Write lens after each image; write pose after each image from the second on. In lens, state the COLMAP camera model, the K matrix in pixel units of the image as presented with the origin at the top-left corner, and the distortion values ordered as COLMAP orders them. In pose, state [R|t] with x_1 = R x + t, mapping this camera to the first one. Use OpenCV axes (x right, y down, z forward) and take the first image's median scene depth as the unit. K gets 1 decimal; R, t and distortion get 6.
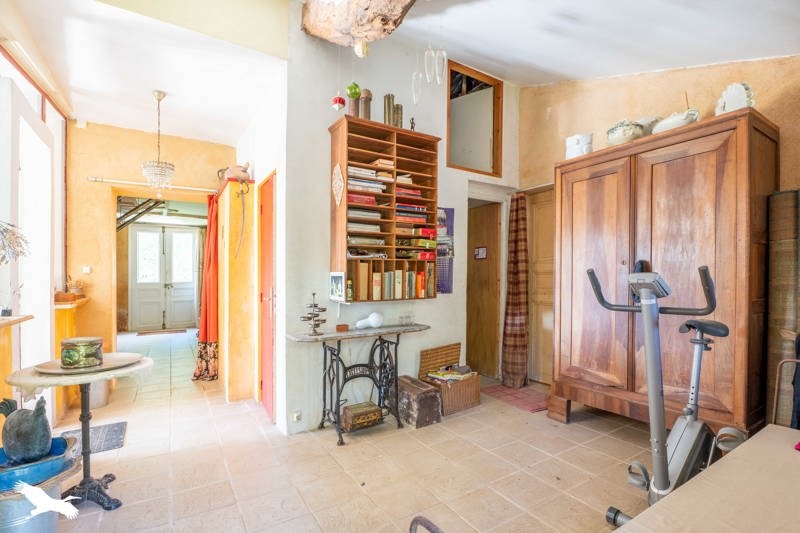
lens RADIAL K [[373.4, 0, 398.8], [0, 373.4, 270.6], [0, 0, 1]] dist [-0.001935, -0.000092]
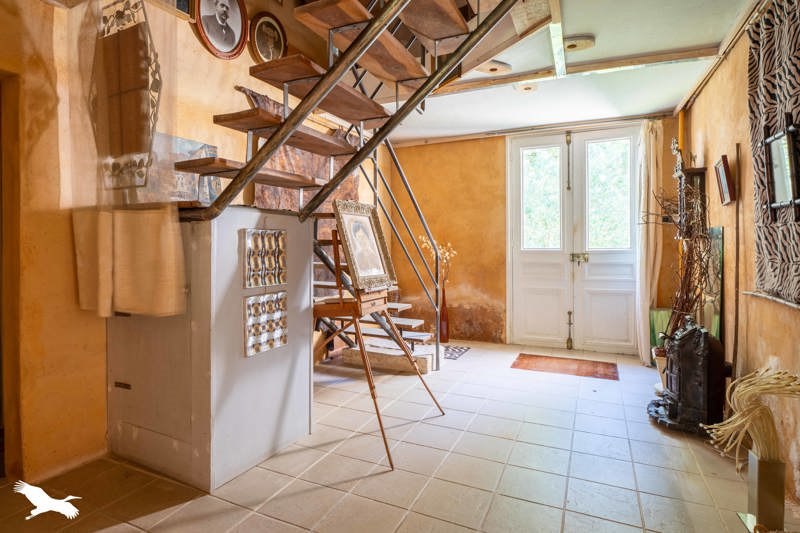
lens RADIAL K [[433.1, 0, 384.6], [0, 433.1, 240.7], [0, 0, 1]] dist [0.002315, 0.000268]
pose [[0.526623, -0.001805, -0.850097, -0.289143], [0.005560, 0.999984, 0.001321, 0.018144], [0.850081, -0.005422, 0.526624, 0.515421]]
